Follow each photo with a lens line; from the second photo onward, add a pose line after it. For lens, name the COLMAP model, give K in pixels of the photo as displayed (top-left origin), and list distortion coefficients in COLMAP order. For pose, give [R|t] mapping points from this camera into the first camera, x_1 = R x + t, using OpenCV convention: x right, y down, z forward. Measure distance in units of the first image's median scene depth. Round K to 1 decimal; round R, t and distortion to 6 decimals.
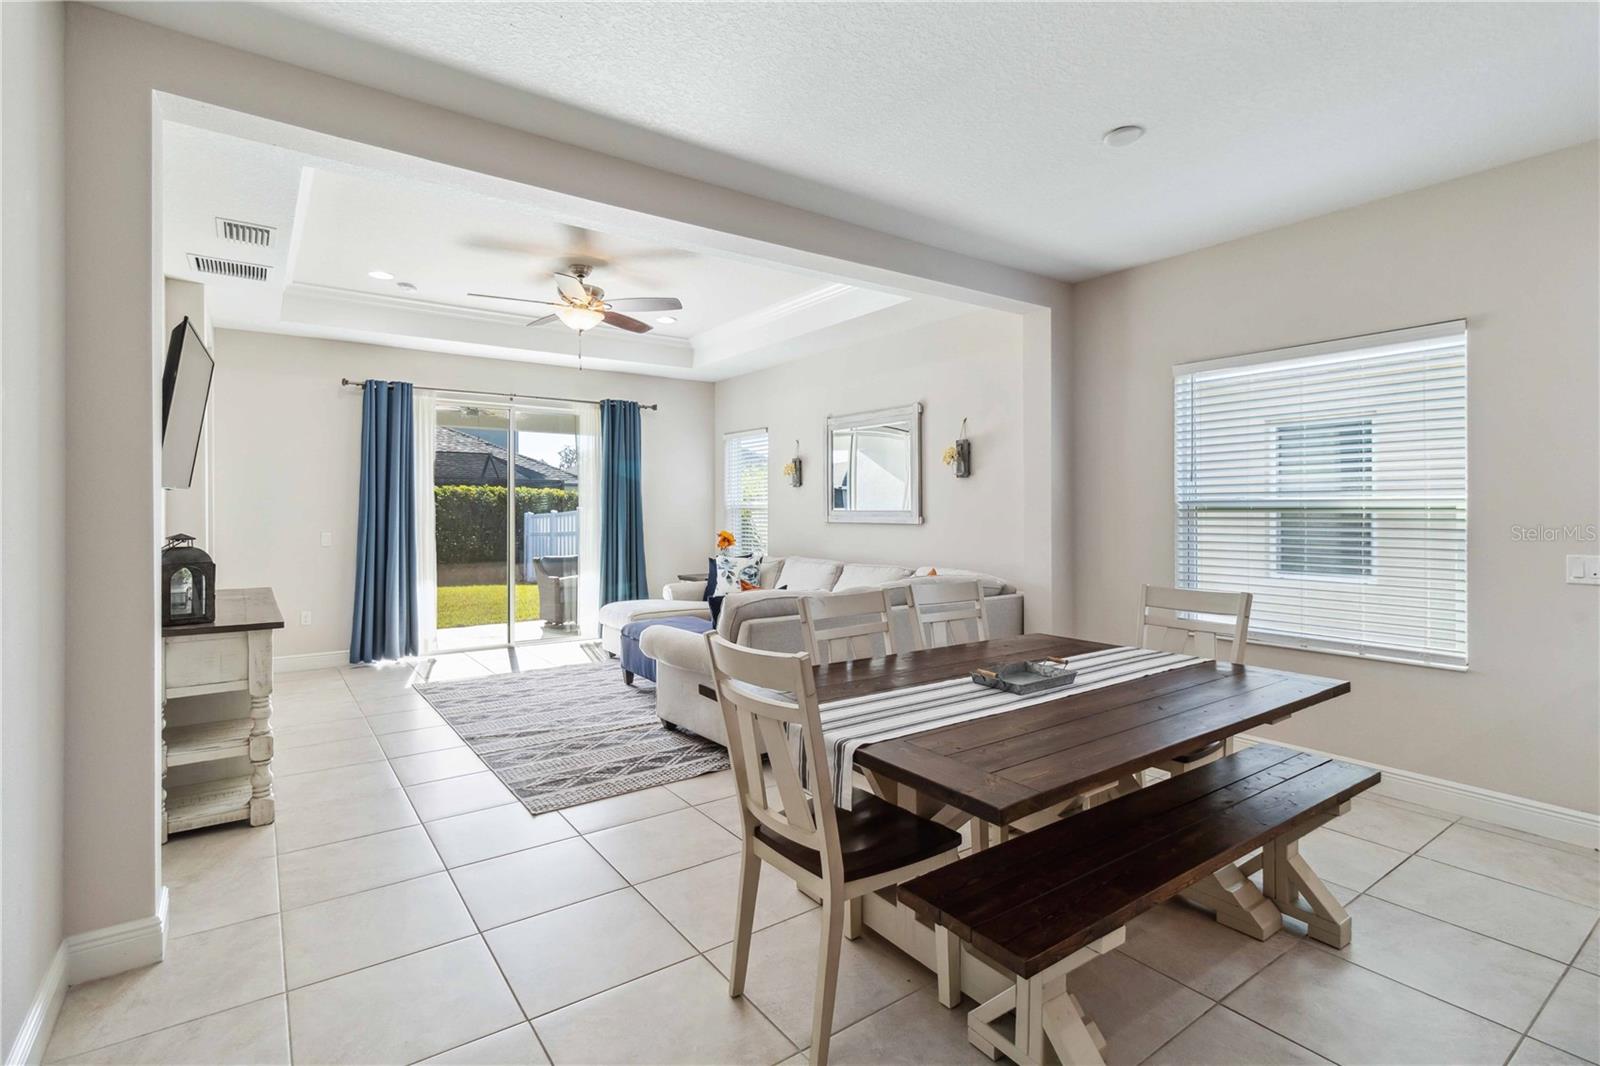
lens RADIAL K [[755.0, 0, 801.6], [0, 755.0, 521.7], [0, 0, 1]] dist [0.001906, 0.000519]
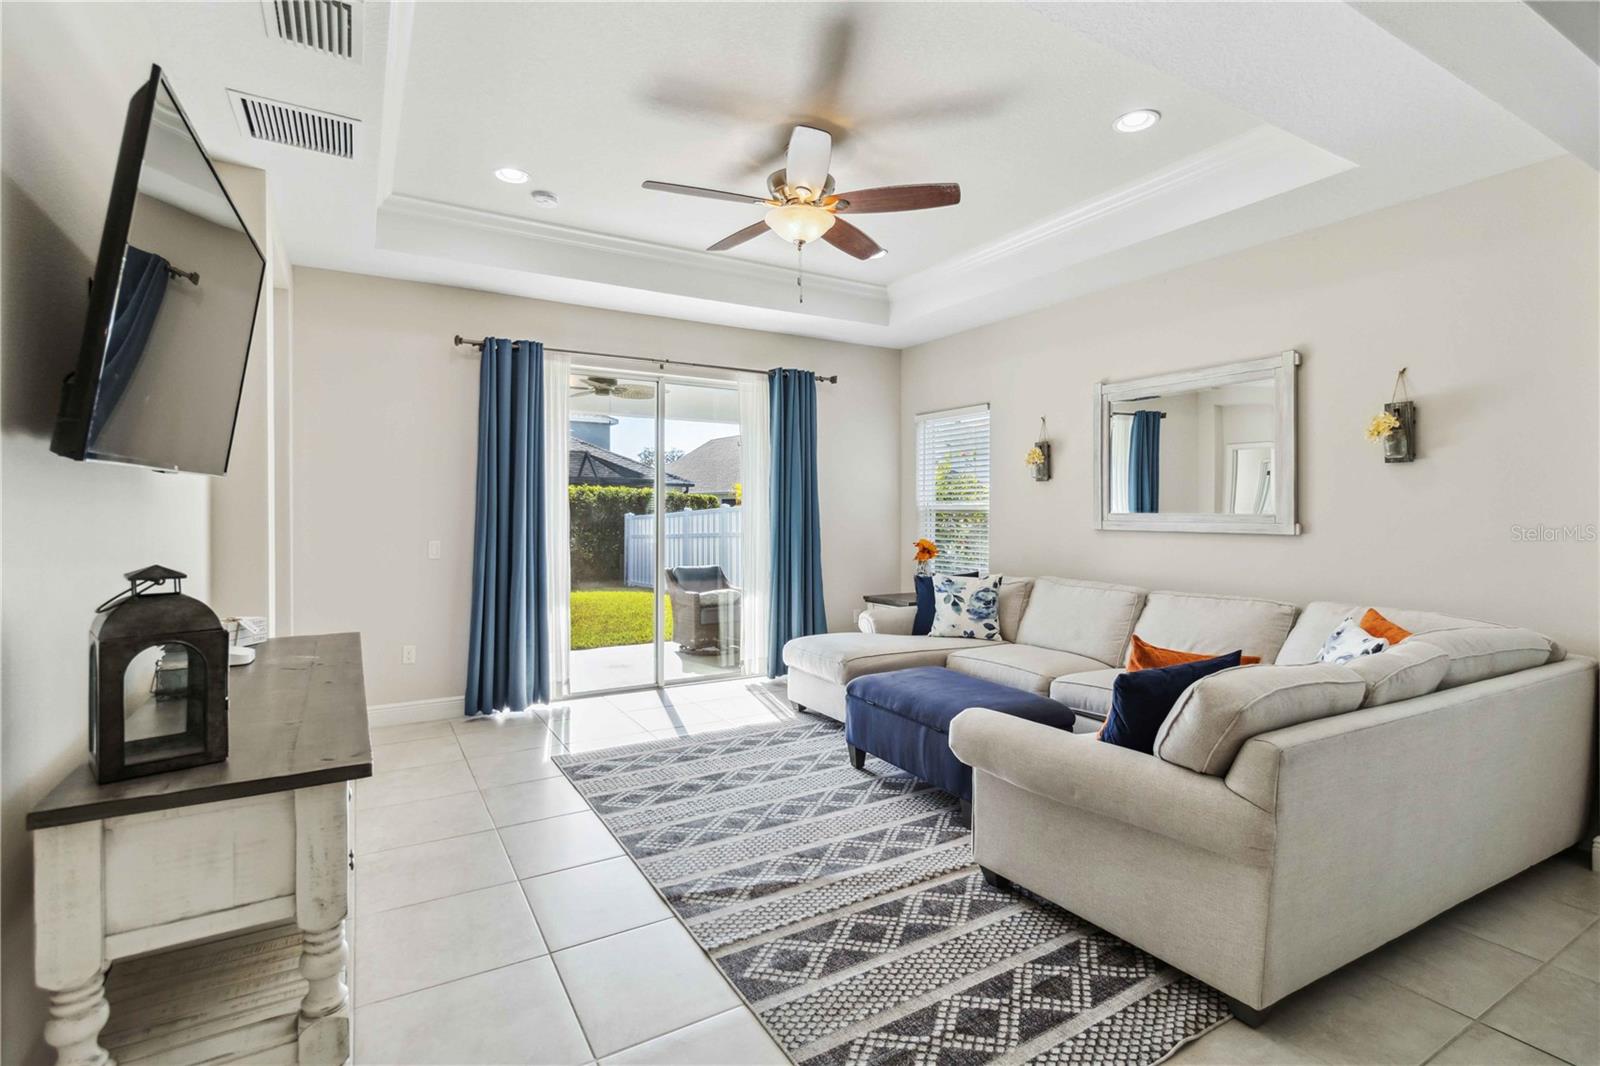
lens RADIAL K [[755.0, 0, 809.6], [0, 755.0, 529.1], [0, 0, 1]] dist [0.001906, 0.000519]
pose [[0.996004, 0.004841, -0.089174, -0.188615], [-0.004077, 0.999953, 0.008749, -0.005395], [0.089213, -0.008351, 0.995978, 0.281811]]
